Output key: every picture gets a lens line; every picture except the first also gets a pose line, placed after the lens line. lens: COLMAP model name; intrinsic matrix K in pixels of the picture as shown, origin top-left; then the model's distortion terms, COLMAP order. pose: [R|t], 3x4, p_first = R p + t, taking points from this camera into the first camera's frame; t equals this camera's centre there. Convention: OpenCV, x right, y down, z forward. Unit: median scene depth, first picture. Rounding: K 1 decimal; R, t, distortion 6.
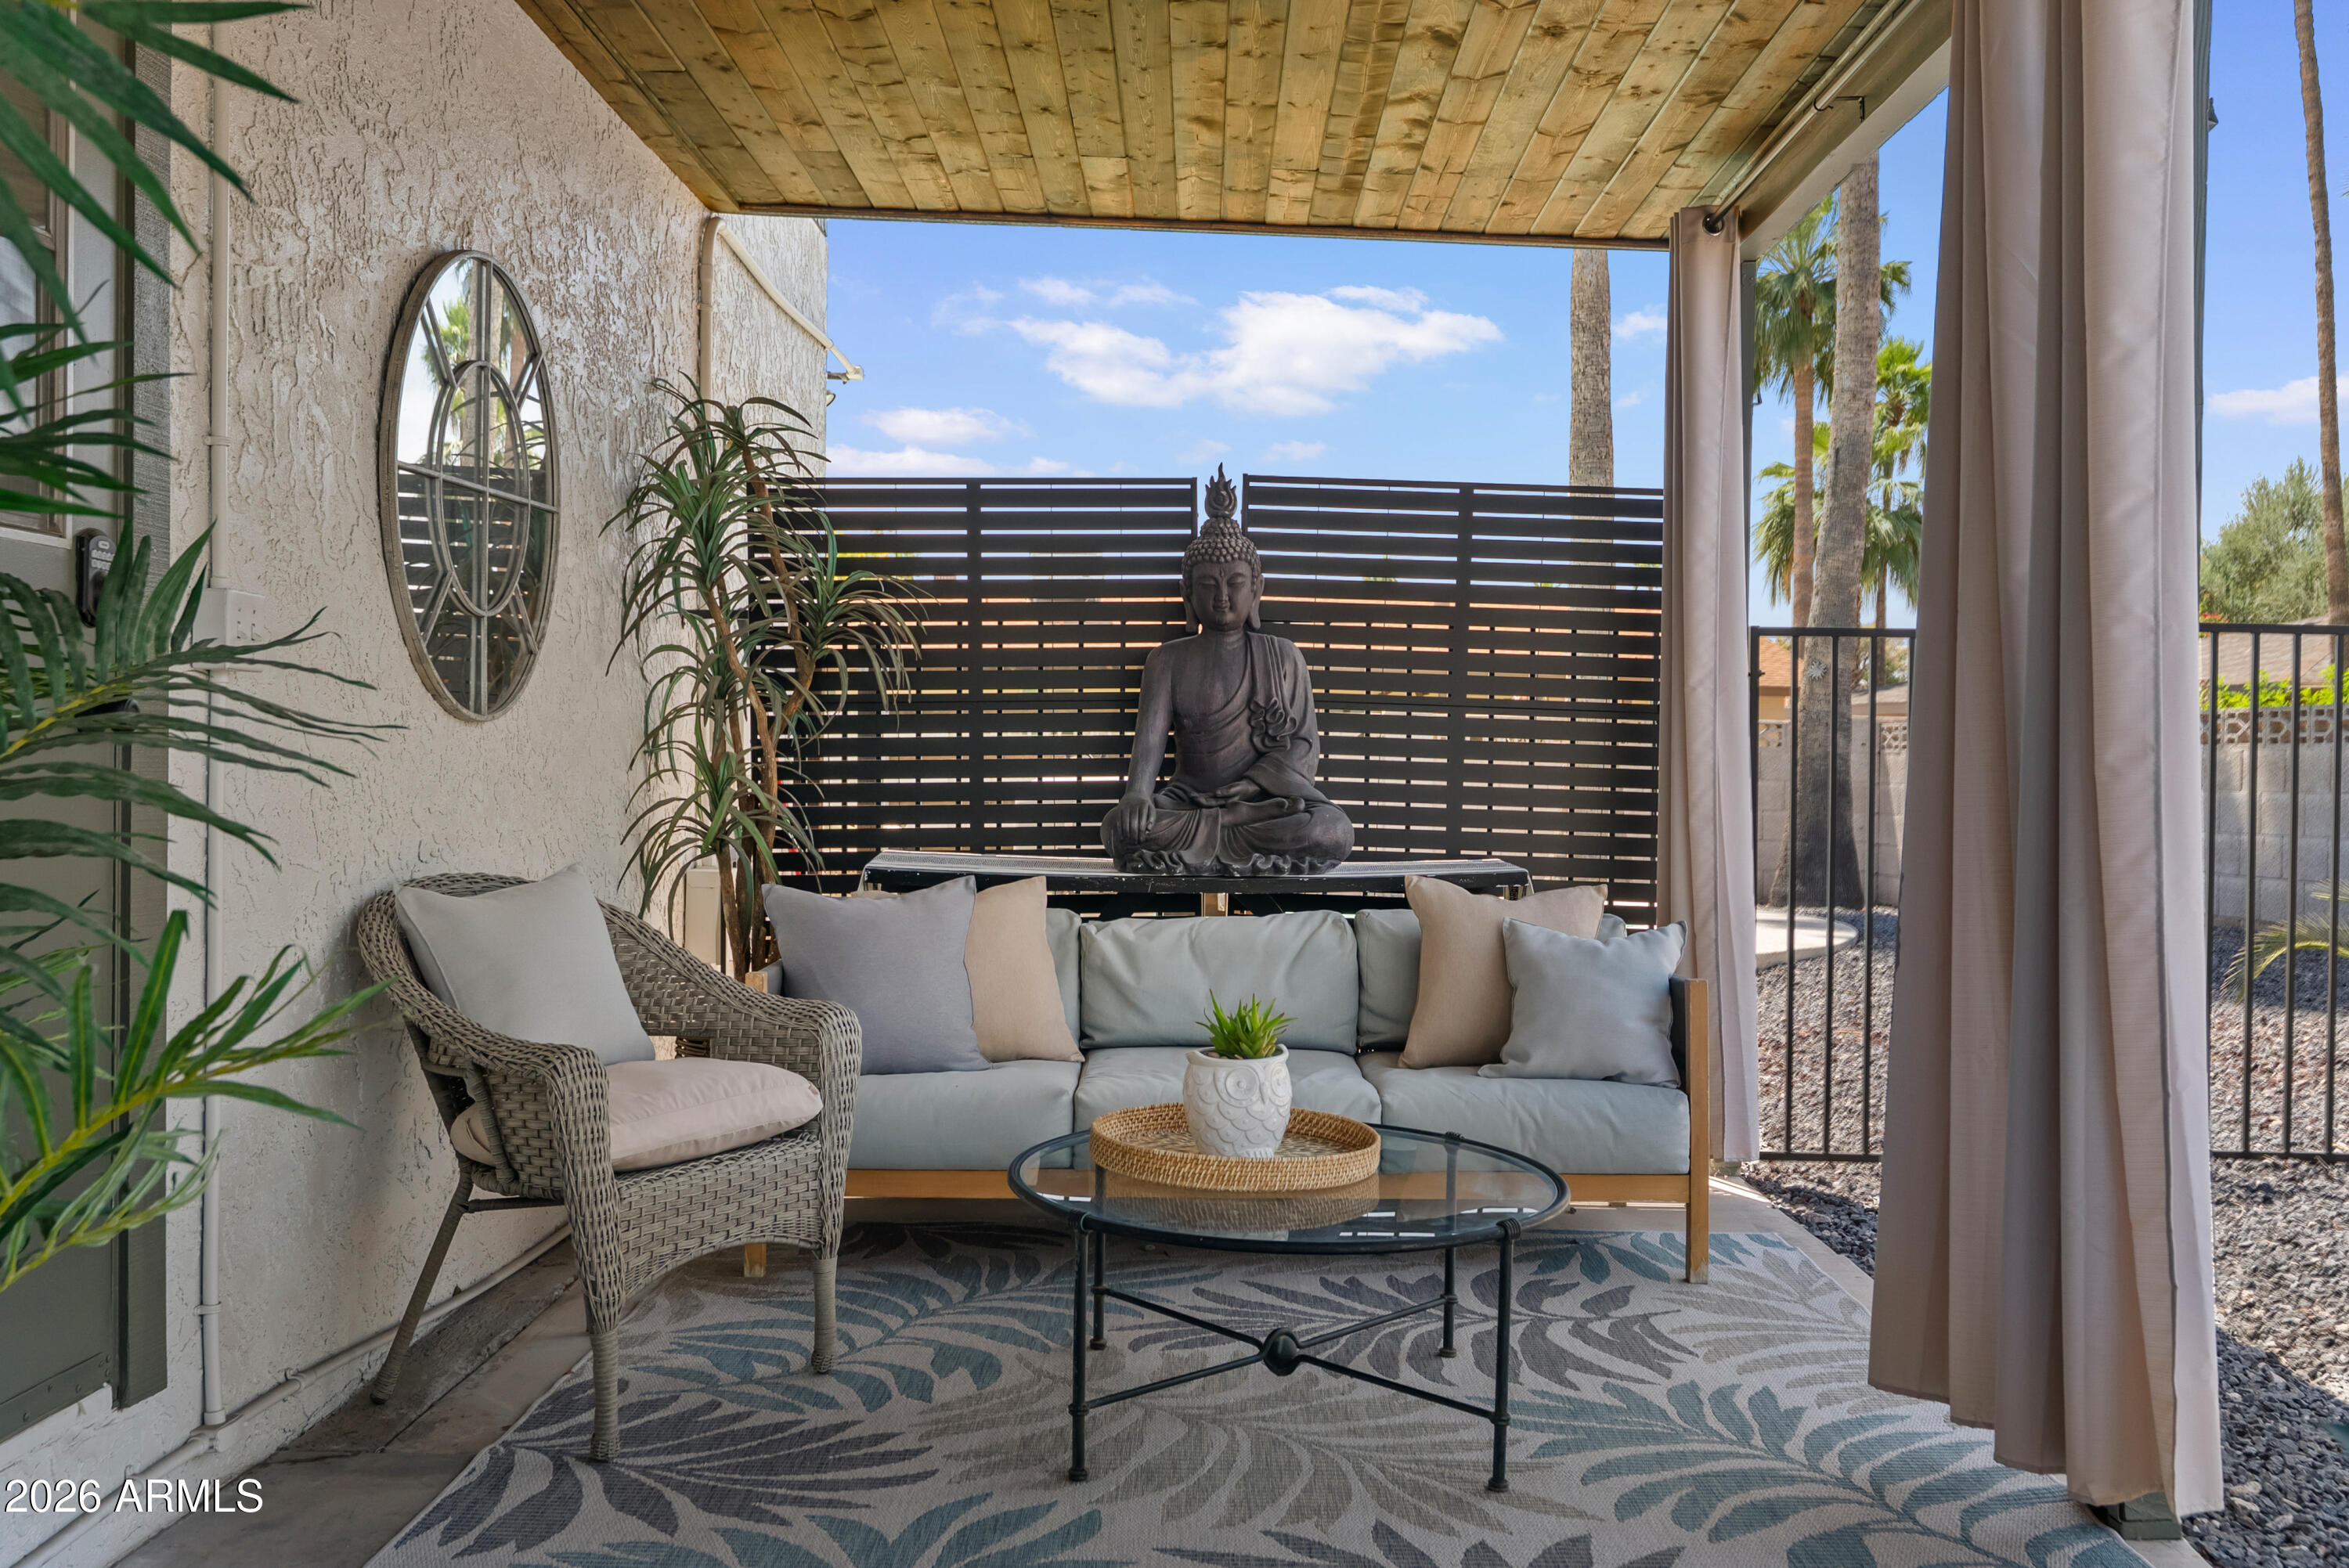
lens RADIAL K [[2079.2, 0, 1183.1], [0, 2079.2, 777.7], [0, 0, 1]] dist [0.000714, 0.009982]
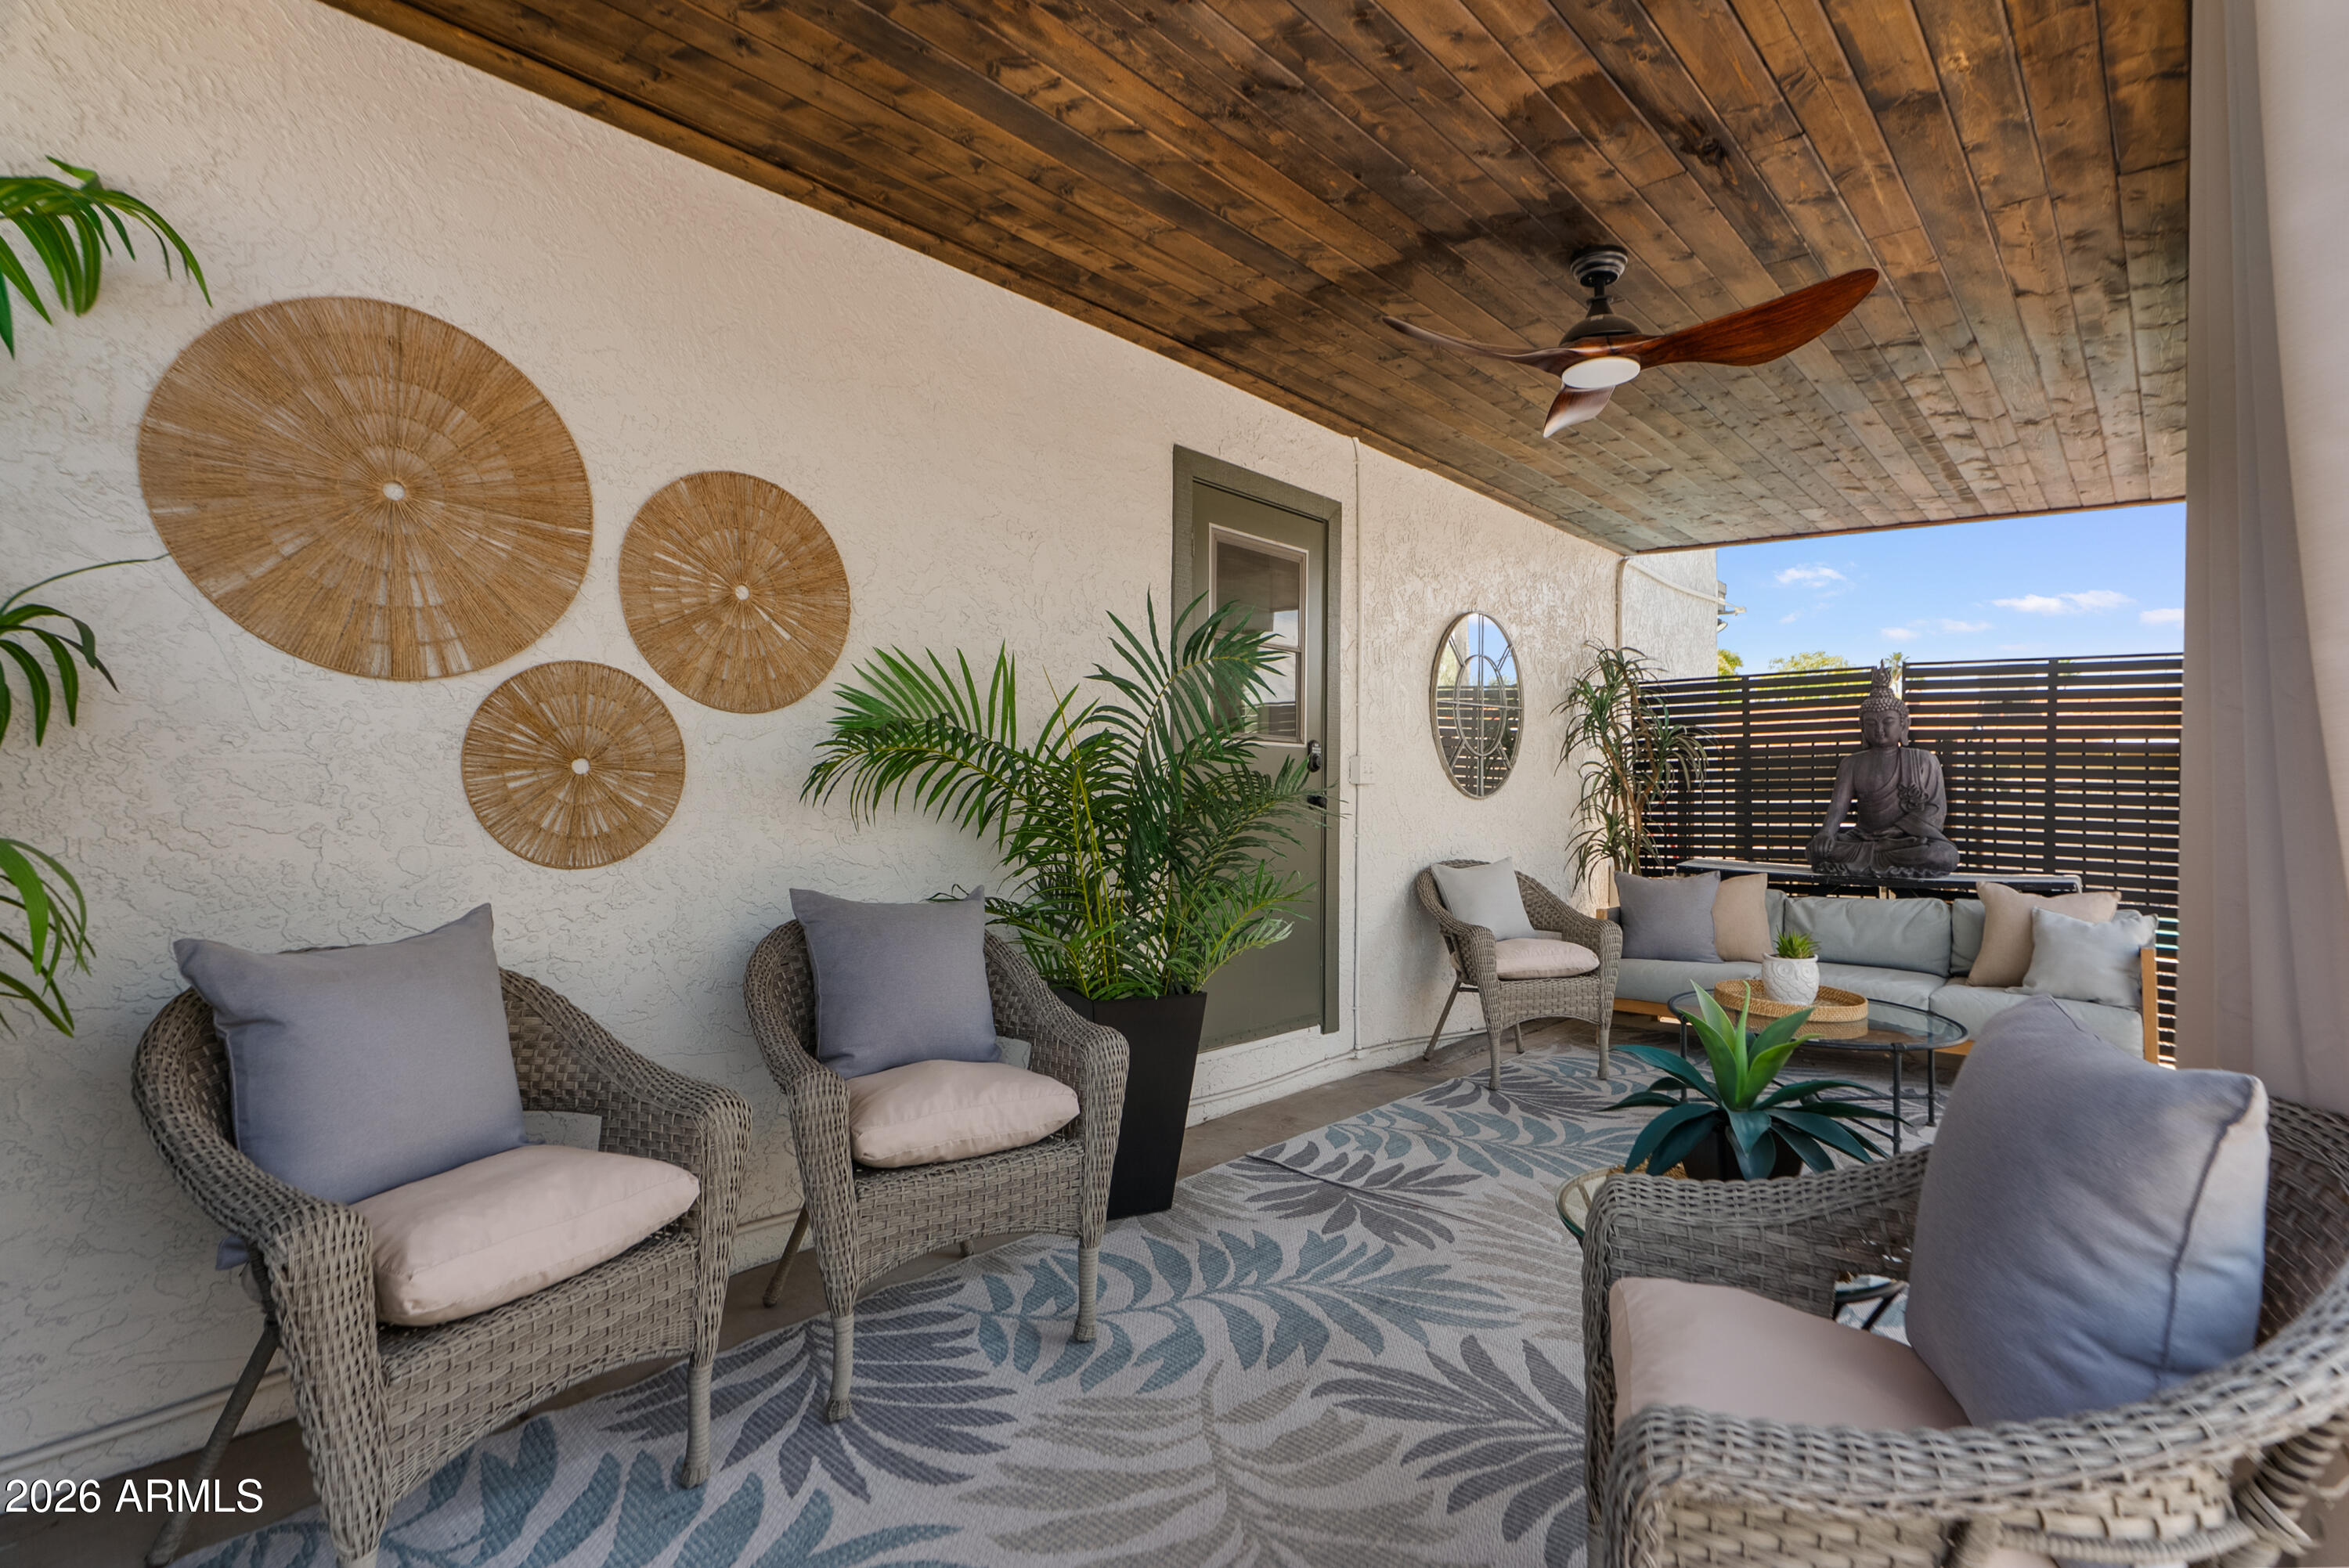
lens RADIAL K [[1100.0, 0, 1178.4], [0, 1100.0, 787.0], [0, 0, 1]] dist [0.000432, 0.000210]
pose [[0.758986, -0.007506, -0.651064, 0.201659], [-0.009606, 0.999696, -0.022723, -0.006413], [0.651036, 0.023500, 0.758683, -0.187761]]
